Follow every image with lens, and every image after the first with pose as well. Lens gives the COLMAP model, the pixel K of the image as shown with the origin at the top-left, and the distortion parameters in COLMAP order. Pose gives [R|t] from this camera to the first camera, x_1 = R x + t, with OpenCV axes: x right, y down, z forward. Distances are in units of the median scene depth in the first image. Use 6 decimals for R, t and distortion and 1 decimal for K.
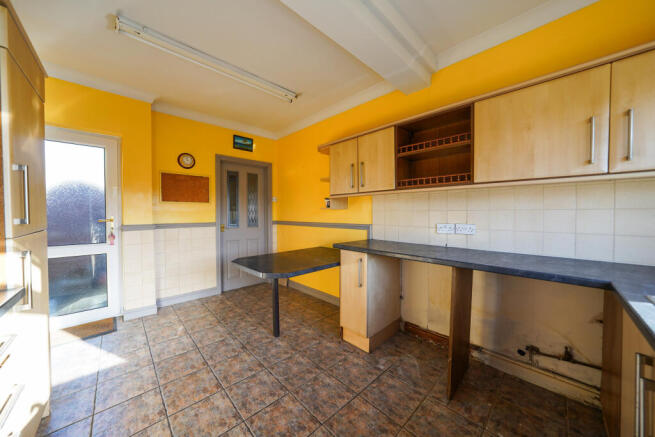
lens RADIAL K [[230.1, 0, 326.9], [0, 230.1, 217.0], [0, 0, 1]] dist [-0.017386, 0.000081]
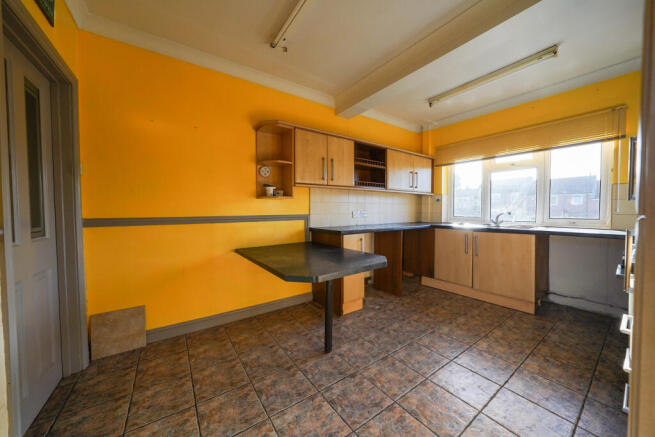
lens RADIAL K [[230.1, 0, 326.9], [0, 230.1, 217.0], [0, 0, 1]] dist [-0.017386, 0.000081]
pose [[0.147112, -0.028582, 0.988707, -0.964223], [0.021729, 0.999435, 0.025659, 0.020610], [-0.988881, 0.017709, 0.147650, 0.835030]]
